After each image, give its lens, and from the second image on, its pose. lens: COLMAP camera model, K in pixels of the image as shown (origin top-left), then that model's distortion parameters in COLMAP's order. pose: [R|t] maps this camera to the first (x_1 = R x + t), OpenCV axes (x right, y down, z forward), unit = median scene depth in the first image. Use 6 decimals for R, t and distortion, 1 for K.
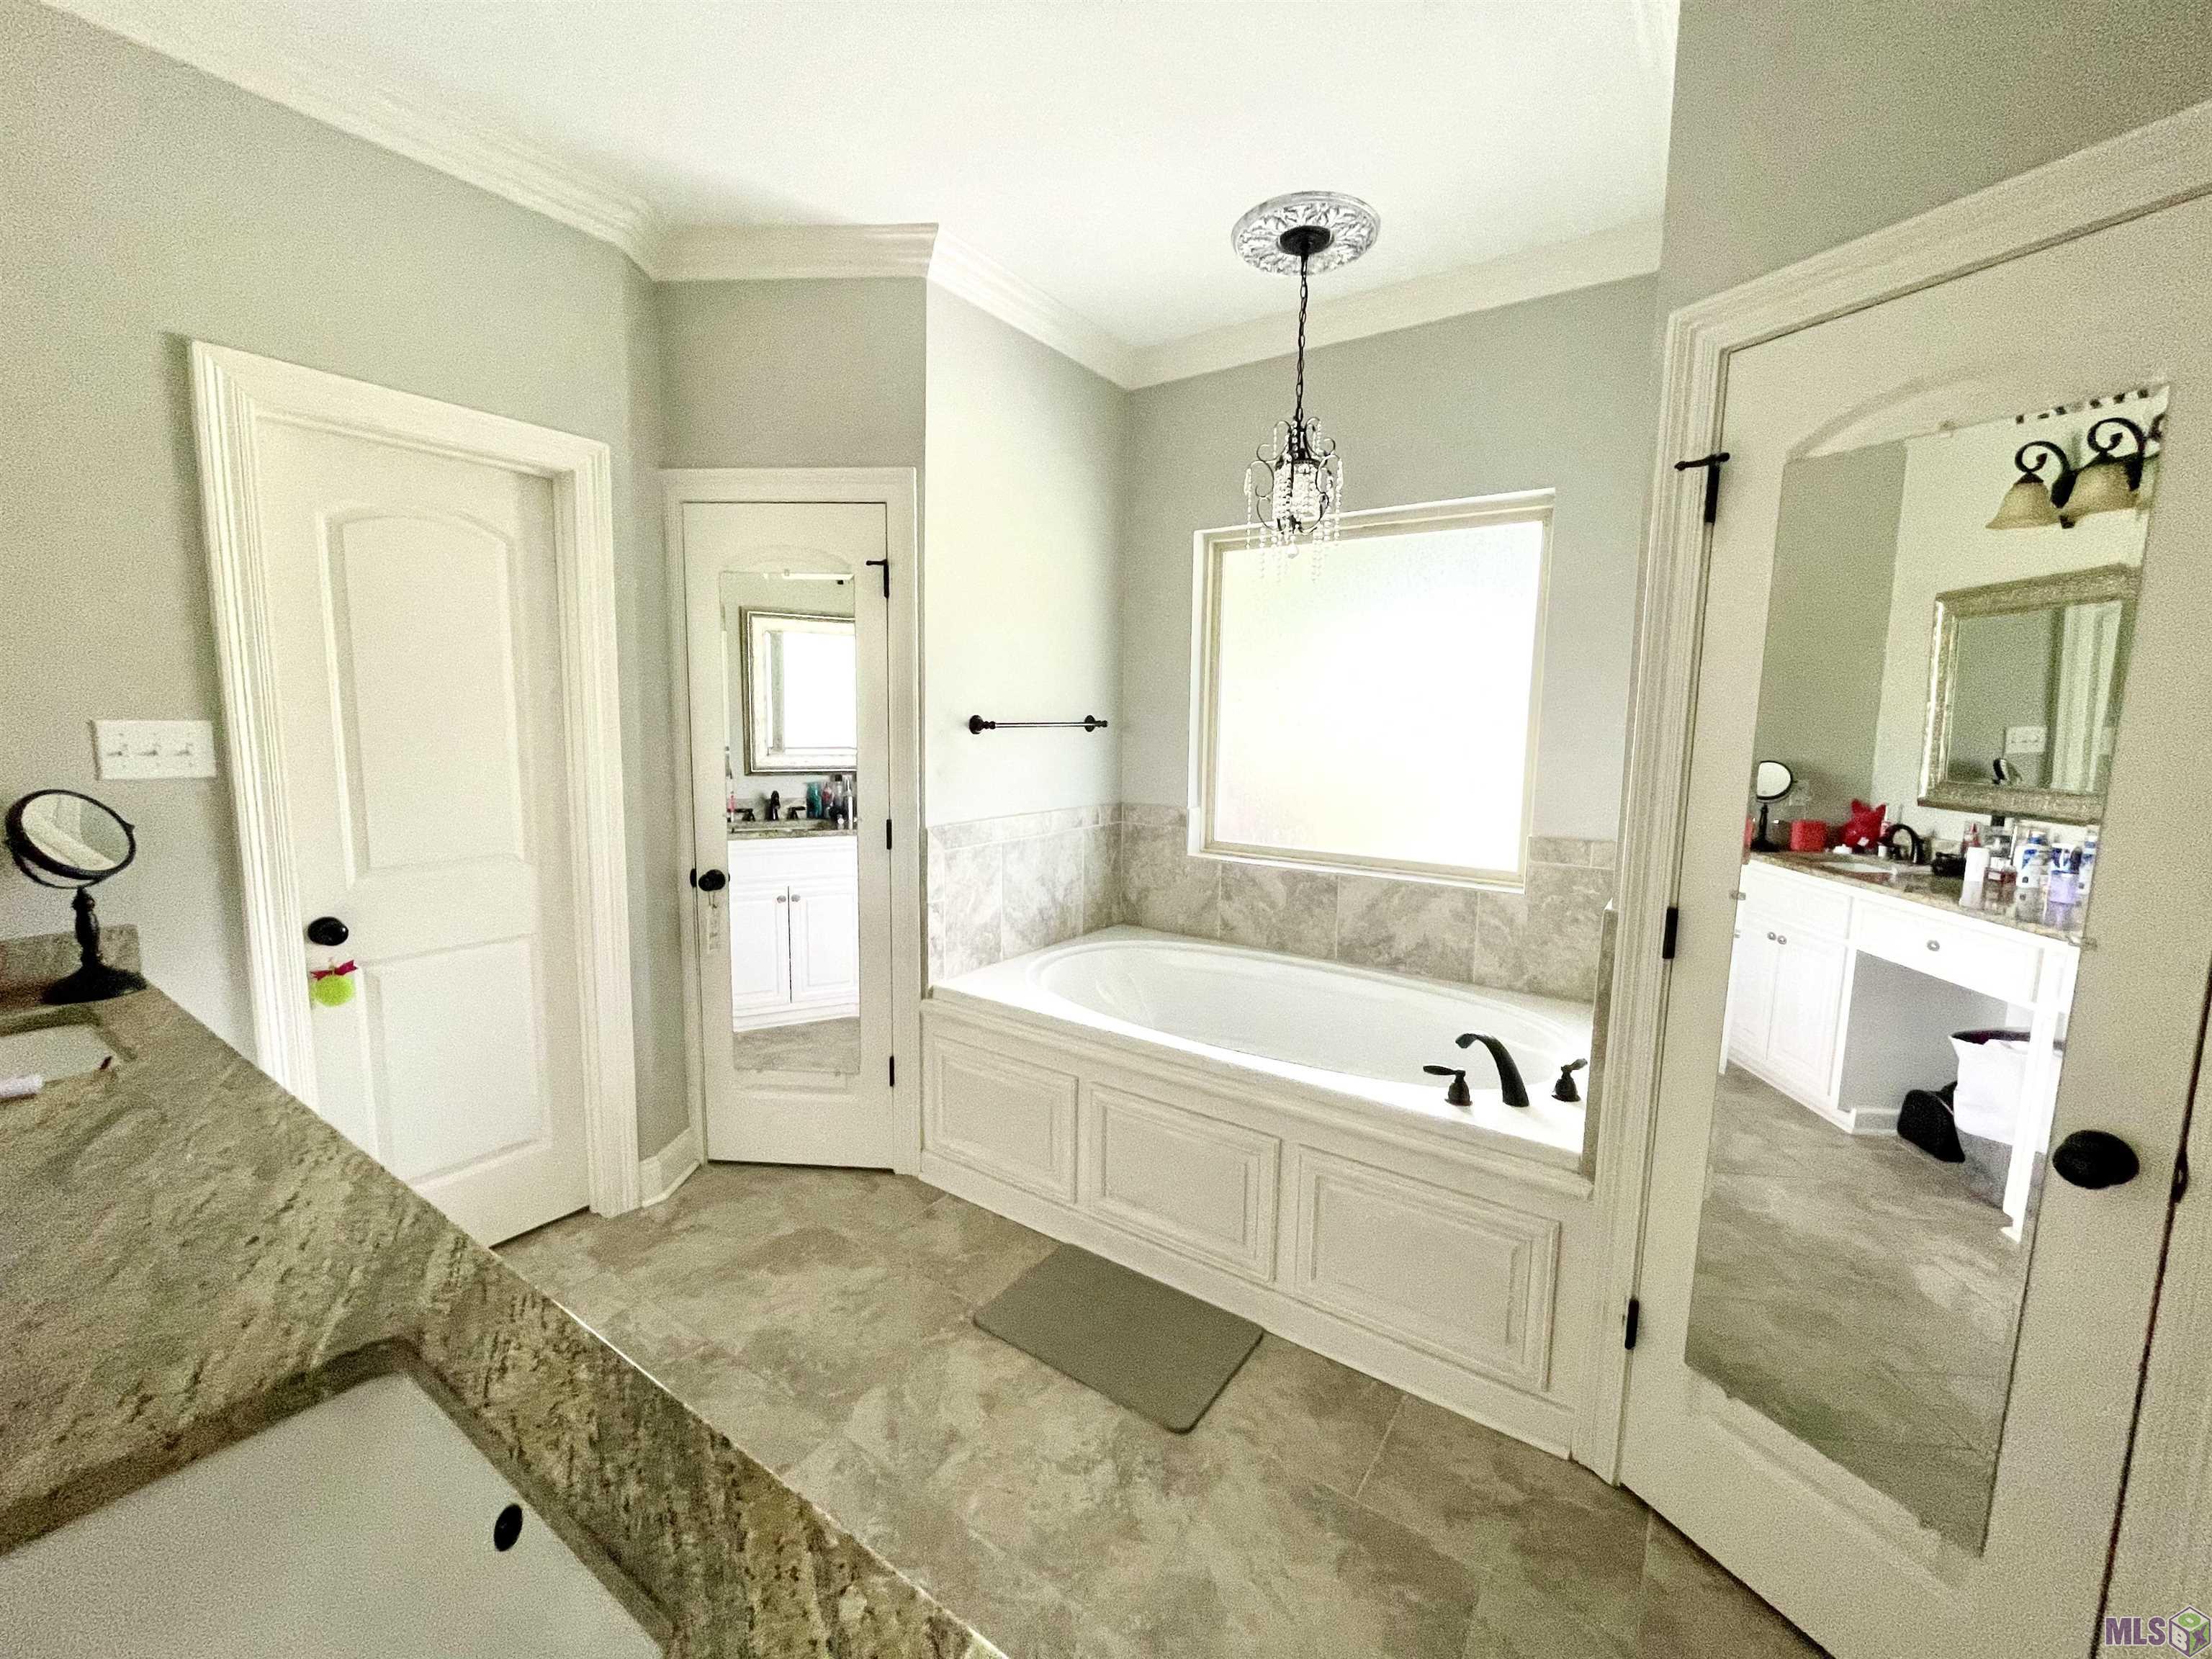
lens RADIAL K [[899.9, 0, 1102.3], [0, 899.9, 824.2], [0, 0, 1]] dist [-0.000025, -0.000800]
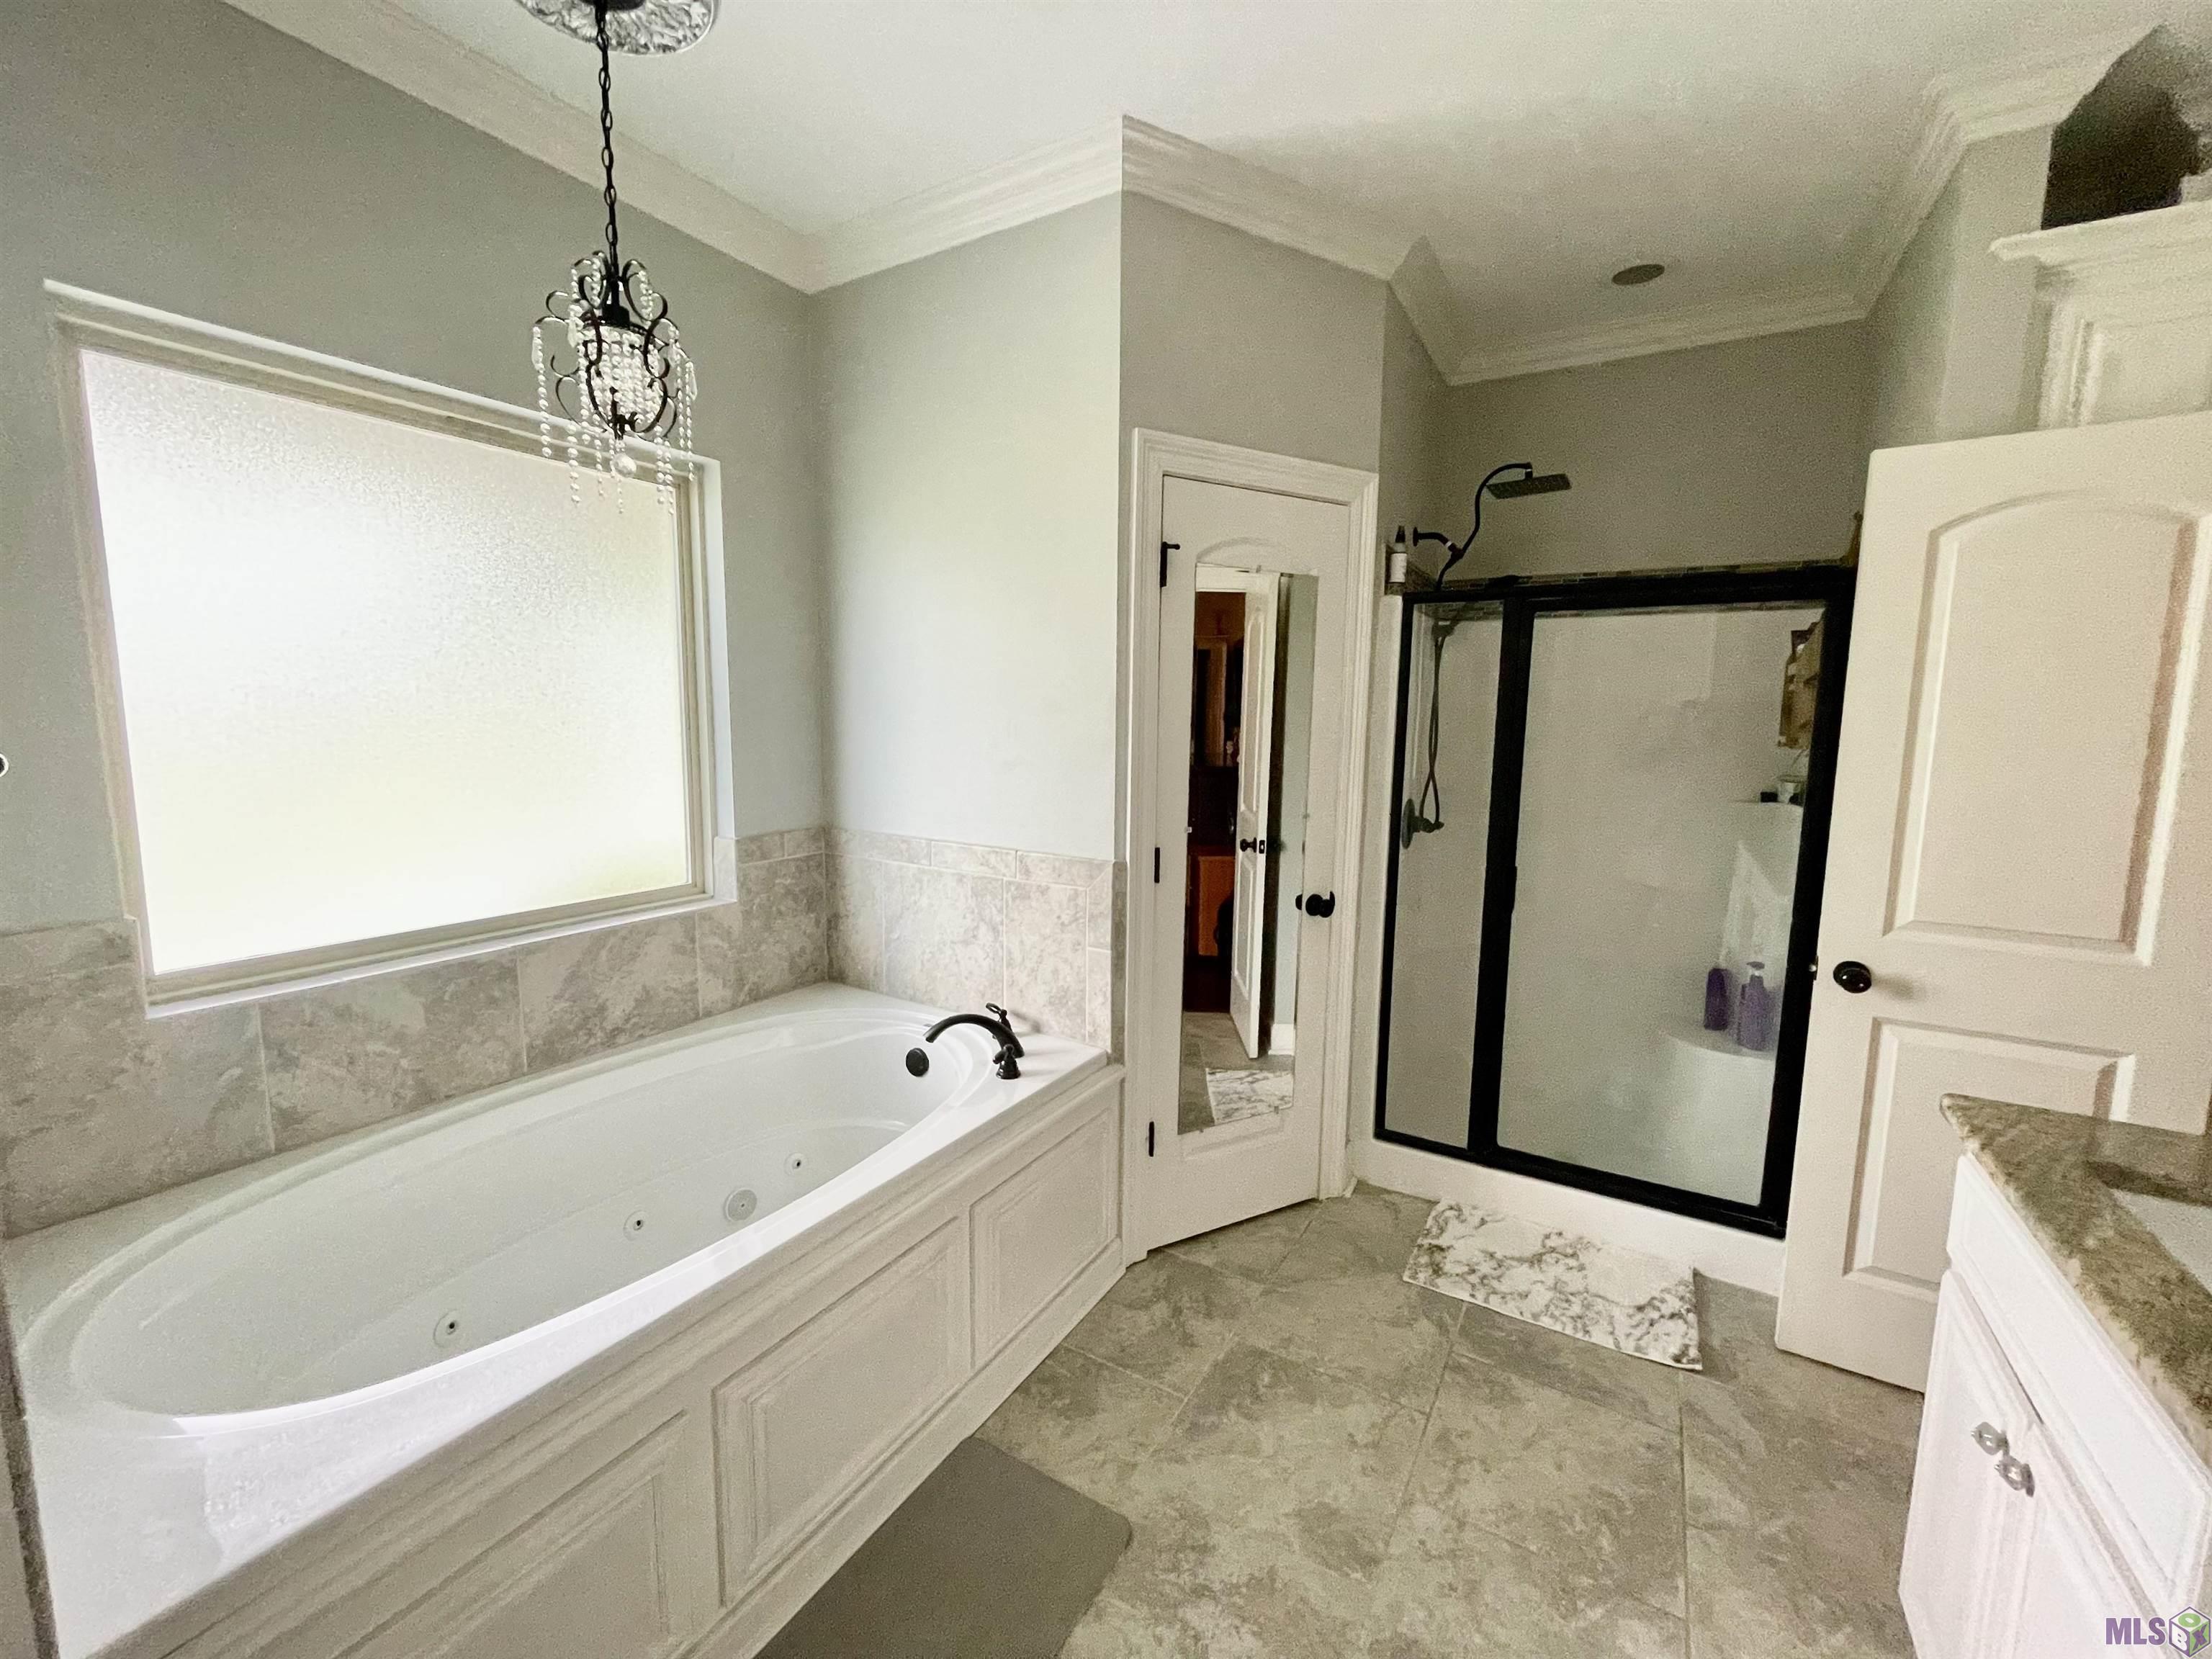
lens RADIAL K [[899.9, 0, 1105.1], [0, 899.9, 823.2], [0, 0, 1]] dist [-0.000025, -0.000800]
pose [[-0.067487, -0.138852, 0.988011, -0.448897], [0.105937, 0.983673, 0.145478, -0.093702], [-0.992080, 0.114485, -0.051676, 0.642689]]
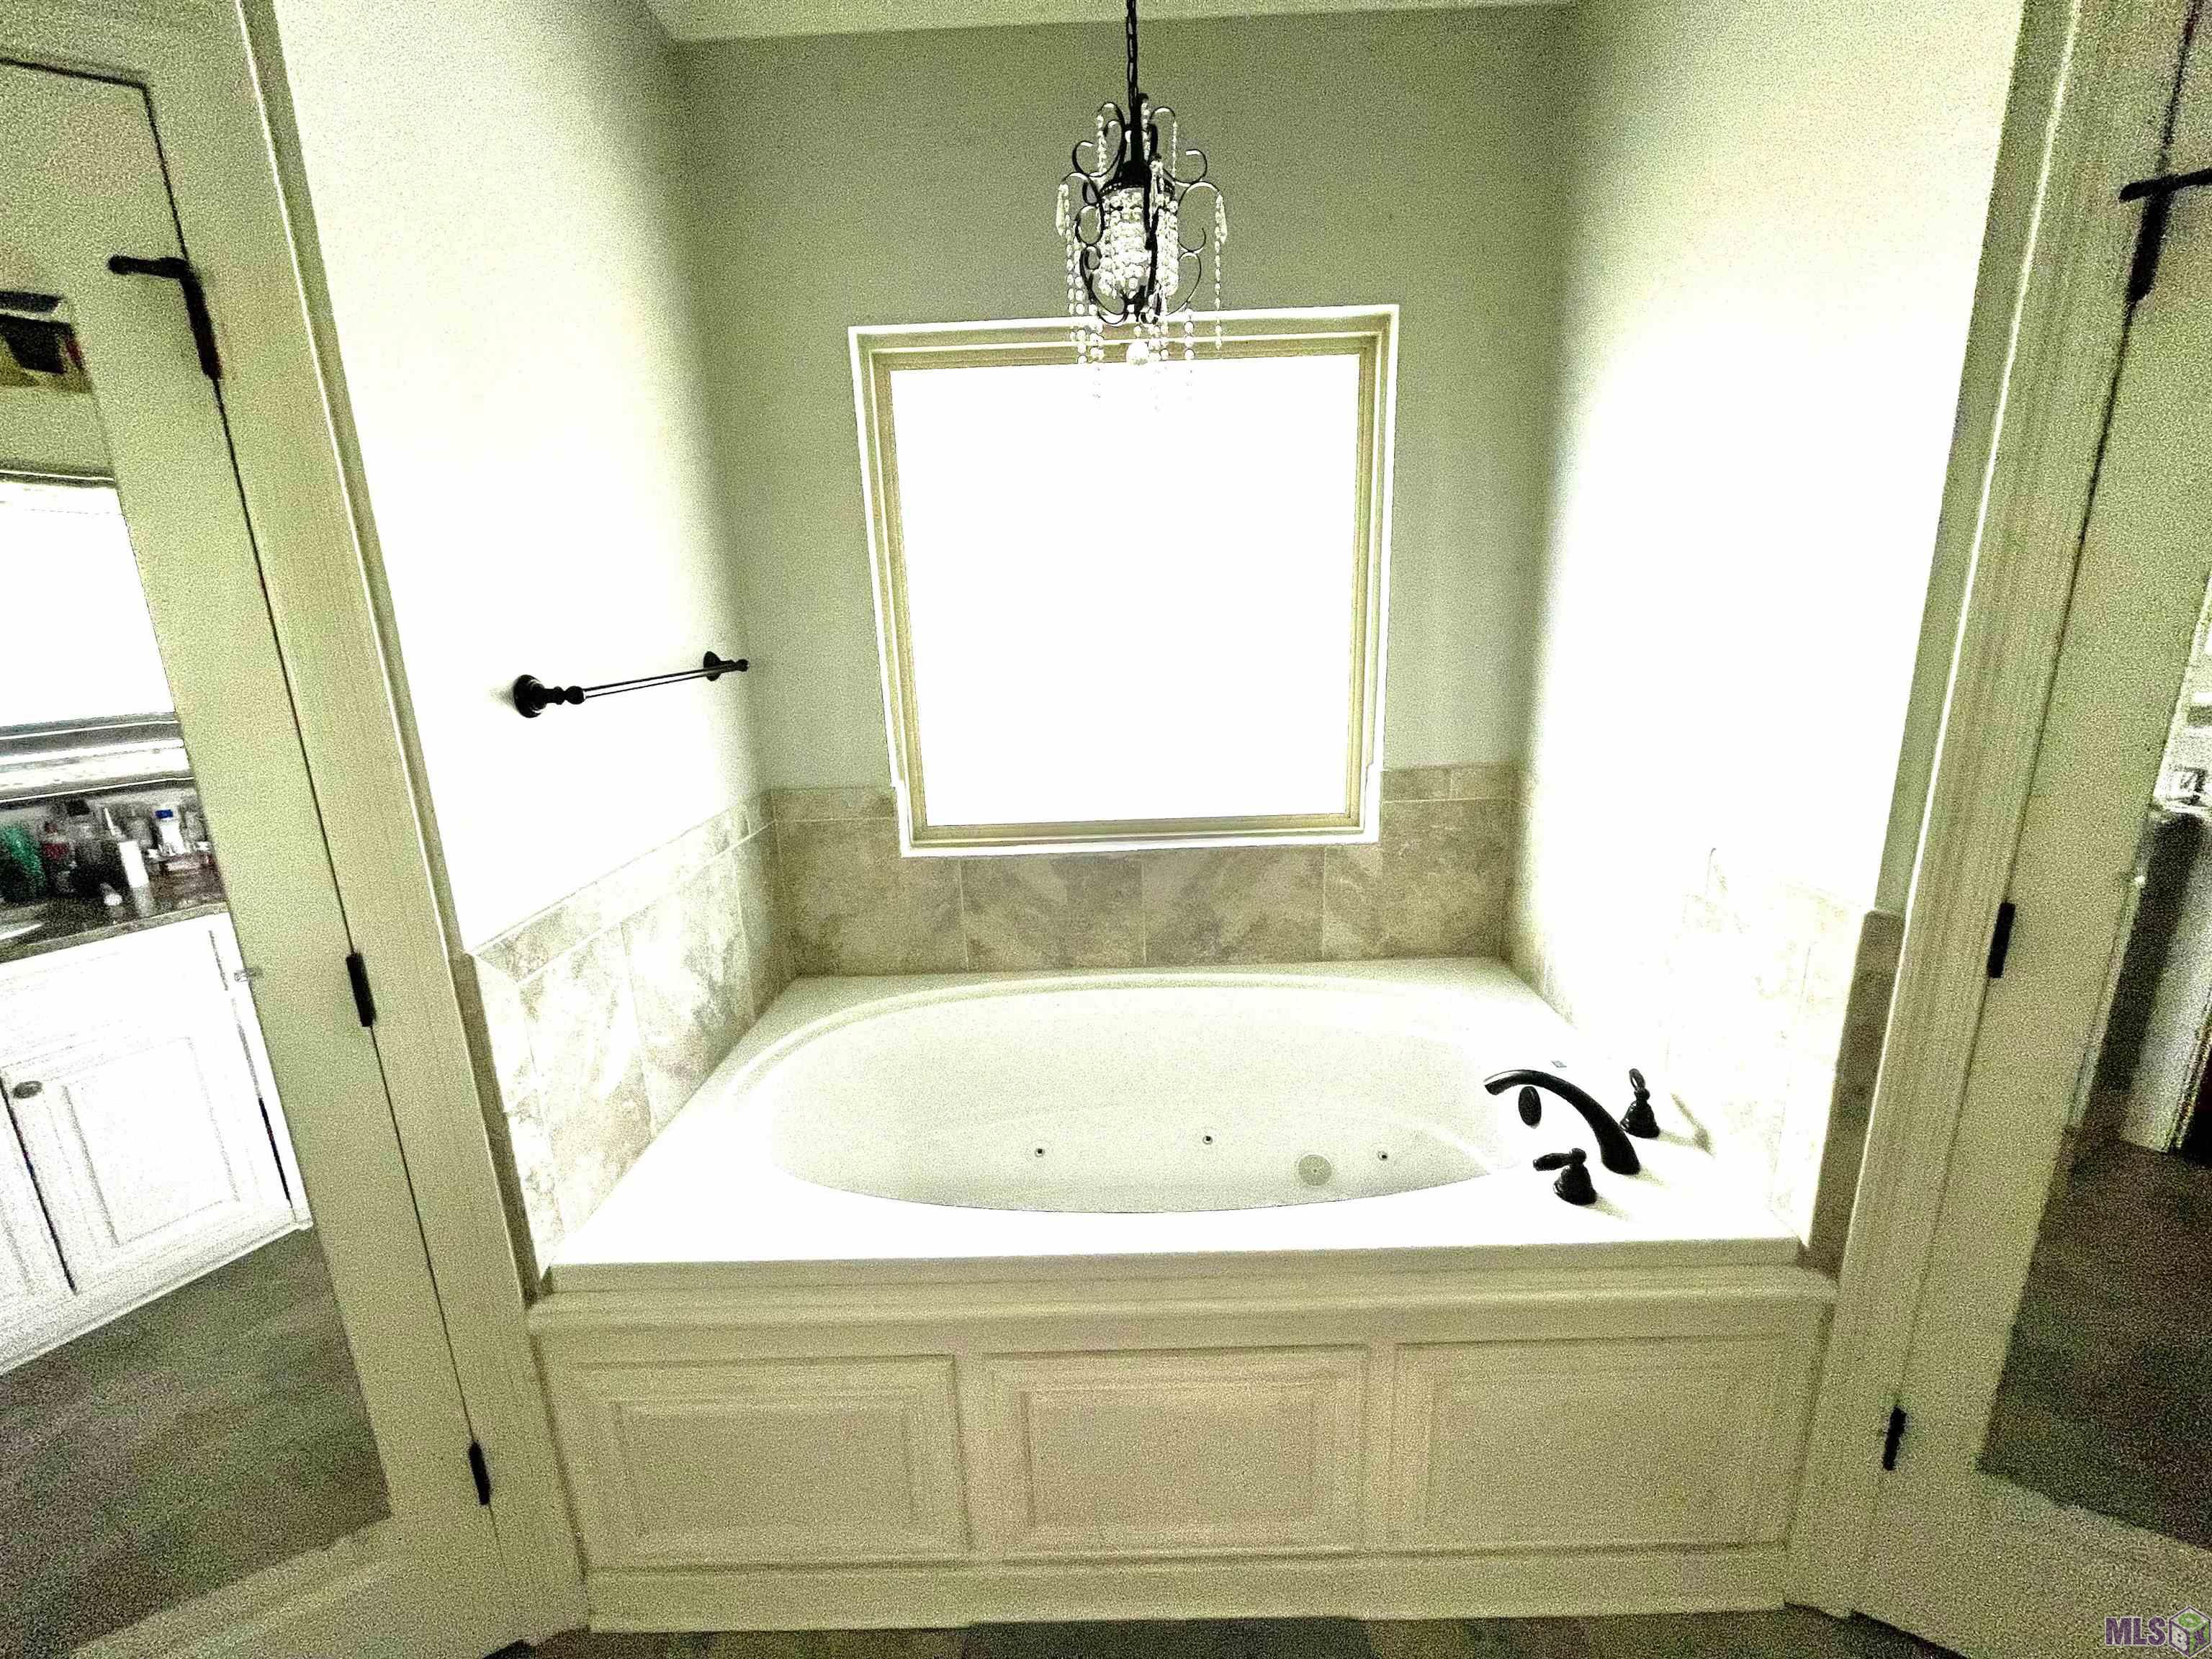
lens RADIAL K [[899.9, 0, 1108.1], [0, 899.9, 825.5], [0, 0, 1]] dist [-0.000025, -0.000800]
pose [[0.822231, -0.175791, 0.541325, -0.158517], [0.115043, 0.982807, 0.144417, -0.078755], [-0.557405, -0.056468, 0.828318, 0.454489]]
